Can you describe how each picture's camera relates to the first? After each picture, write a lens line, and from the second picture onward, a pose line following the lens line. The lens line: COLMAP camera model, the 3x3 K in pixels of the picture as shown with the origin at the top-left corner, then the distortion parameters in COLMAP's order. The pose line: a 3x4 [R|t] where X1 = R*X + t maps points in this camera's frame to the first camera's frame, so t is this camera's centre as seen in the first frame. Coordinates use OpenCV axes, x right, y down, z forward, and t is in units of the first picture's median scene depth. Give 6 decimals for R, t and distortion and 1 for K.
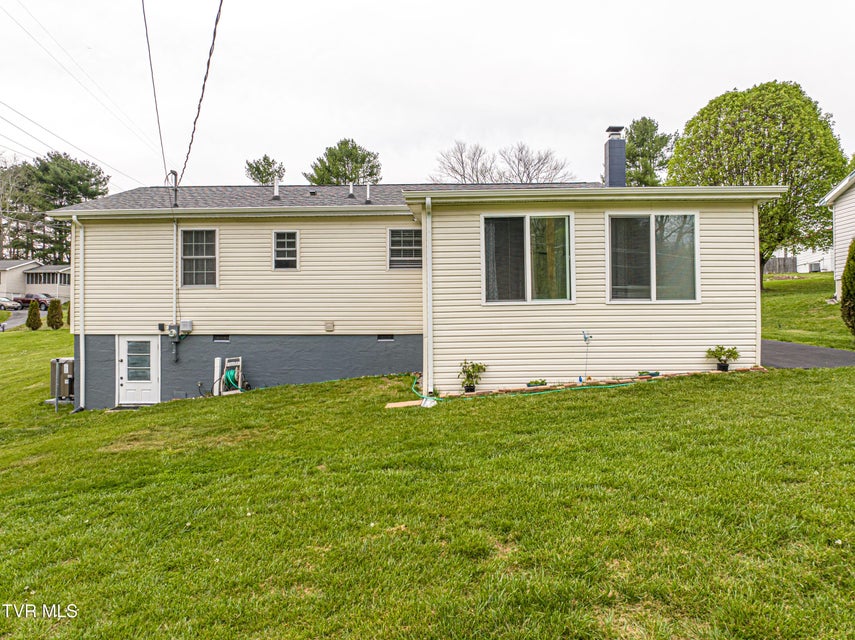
lens RADIAL K [[601.5, 0, 427.5], [0, 601.5, 320.0], [0, 0, 1]] dist [-0.064763, 0.043269]
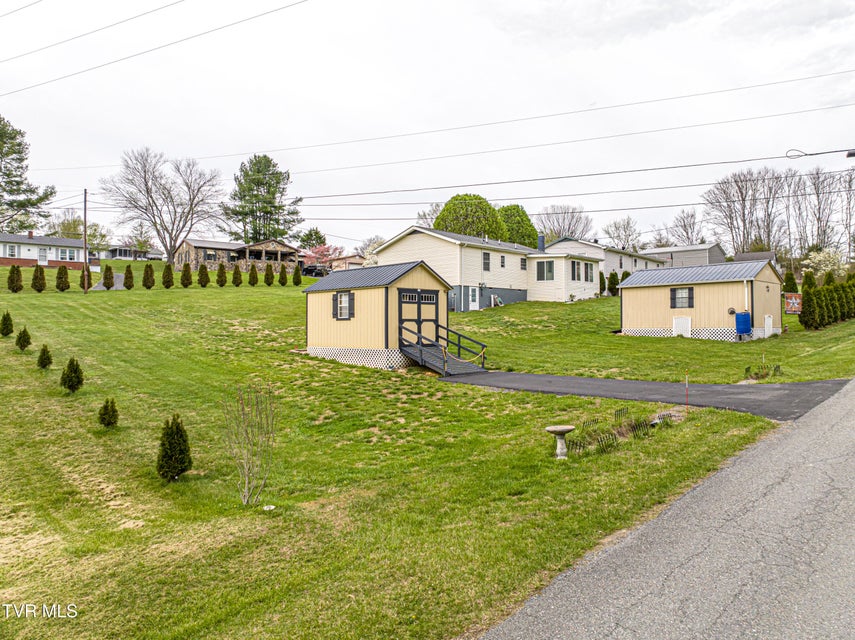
lens RADIAL K [[601.5, 0, 427.5], [0, 601.5, 320.0], [0, 0, 1]] dist [-0.064763, 0.043269]
pose [[0.616351, 0.004123, 0.787460, -2.941653], [0.000641, 0.999983, -0.005738, 0.206561], [-0.787471, 0.004042, 0.616338, -0.631139]]
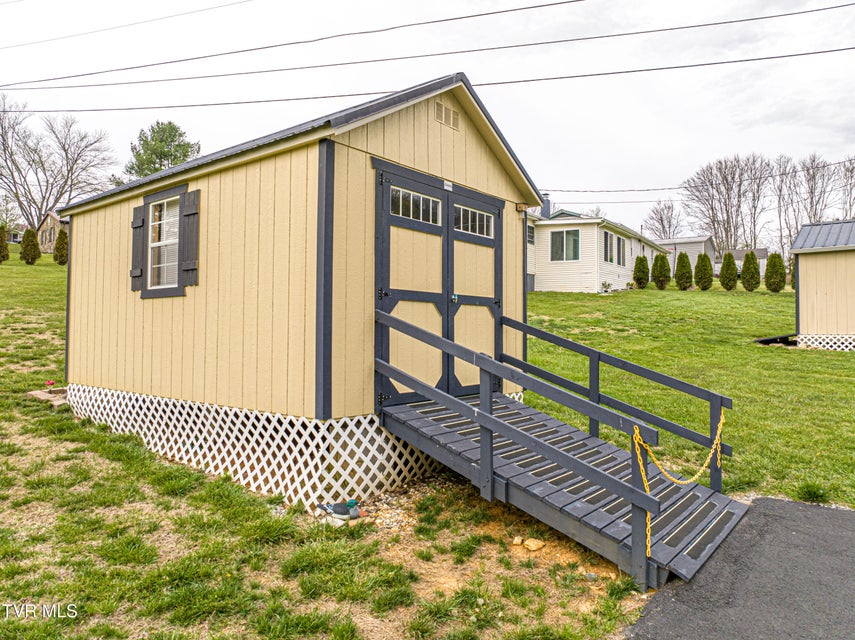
lens RADIAL K [[601.5, 0, 427.5], [0, 601.5, 320.0], [0, 0, 1]] dist [-0.064763, 0.043269]
pose [[0.519214, 0.017578, 0.854463, -2.043901], [-0.010465, 0.999844, -0.014210, 0.219746], [-0.854580, -0.001564, 0.519317, 0.182834]]
